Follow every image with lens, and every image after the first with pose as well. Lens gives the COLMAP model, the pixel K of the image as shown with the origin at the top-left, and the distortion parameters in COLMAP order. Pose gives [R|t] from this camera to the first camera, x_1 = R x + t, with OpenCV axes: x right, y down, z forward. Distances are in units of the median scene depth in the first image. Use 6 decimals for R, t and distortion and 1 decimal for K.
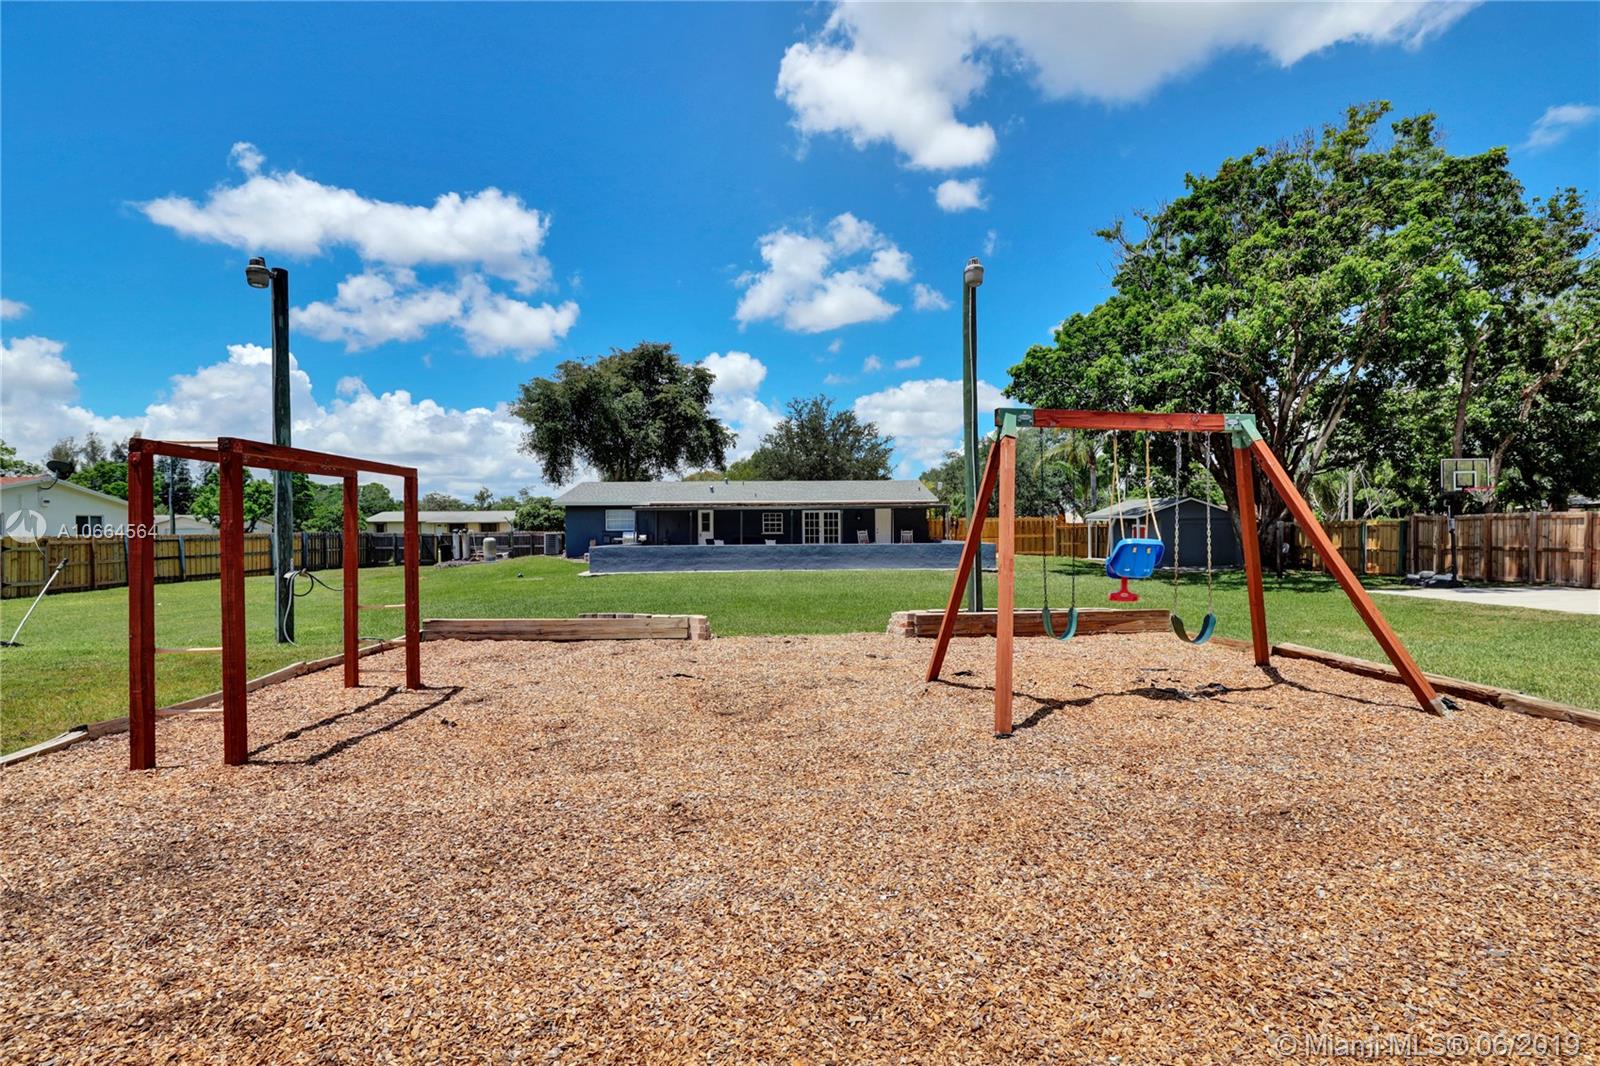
lens RADIAL K [[727.7, 0, 806.8], [0, 727.7, 535.1], [0, 0, 1]] dist [0.001122, 0.000386]
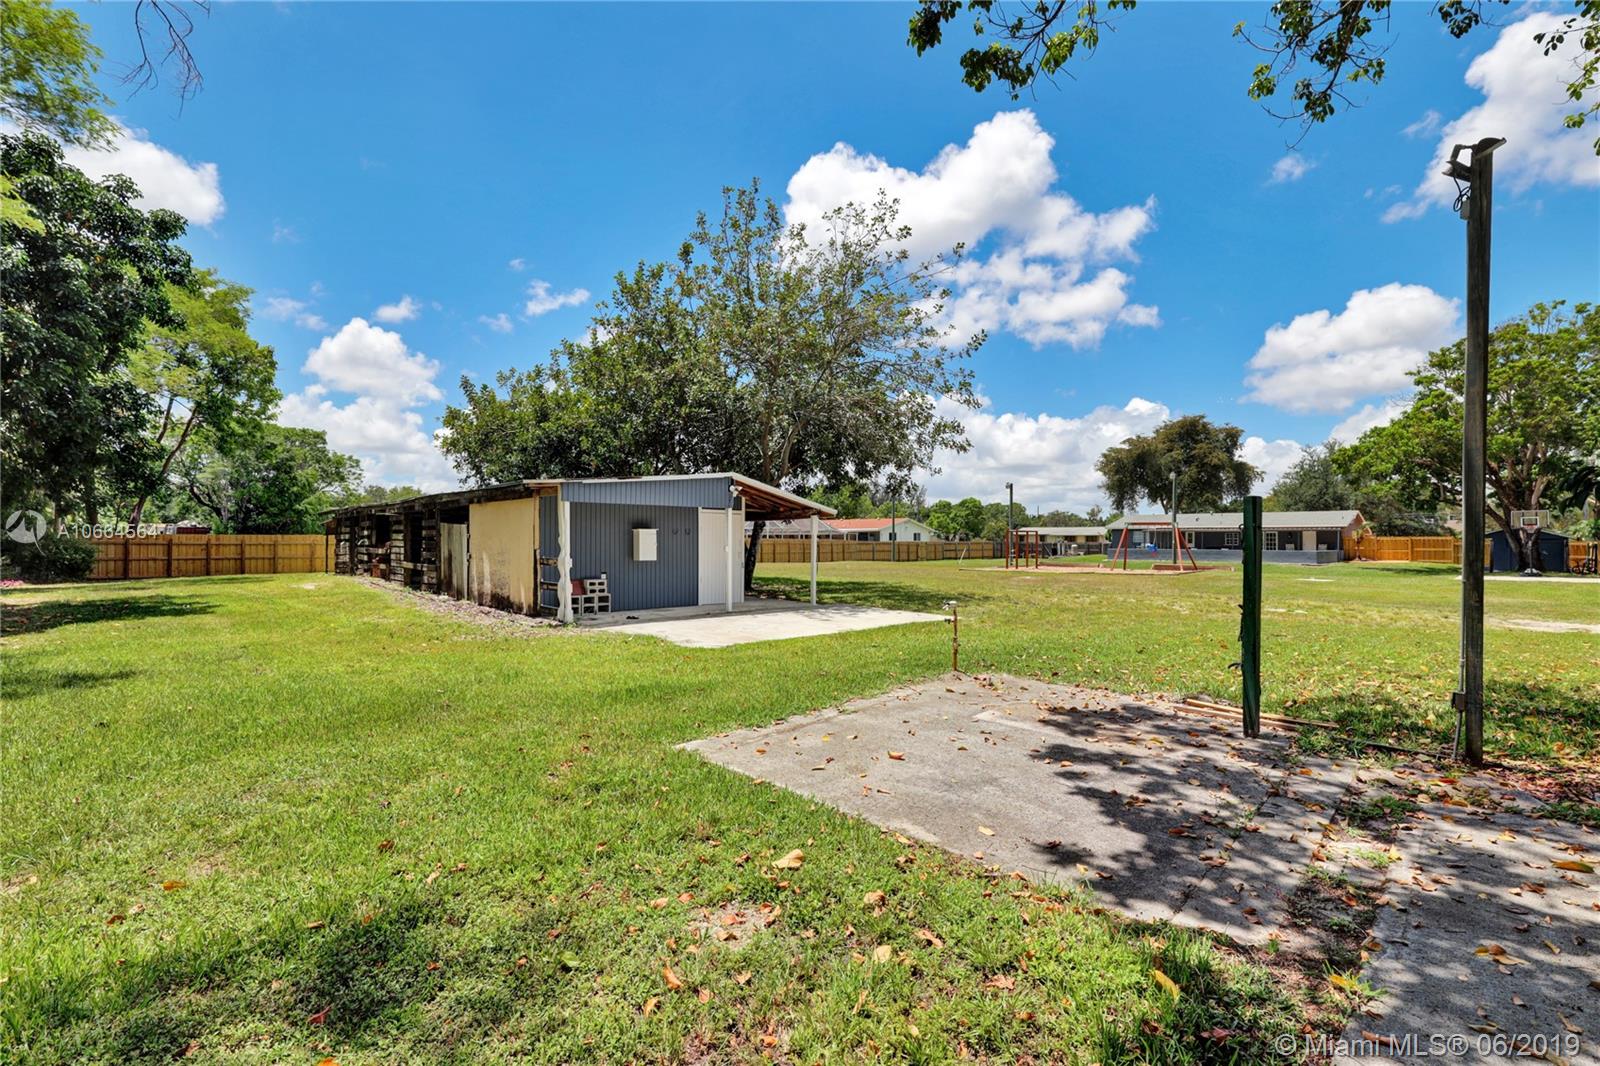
lens RADIAL K [[727.7, 0, 806.8], [0, 727.7, 535.1], [0, 0, 1]] dist [0.001122, 0.000386]
pose [[0.691292, 0.005094, -0.722557, 0.333295], [-0.015114, 0.999858, -0.007411, 0.001552], [0.722417, 0.016044, 0.691272, -0.608626]]
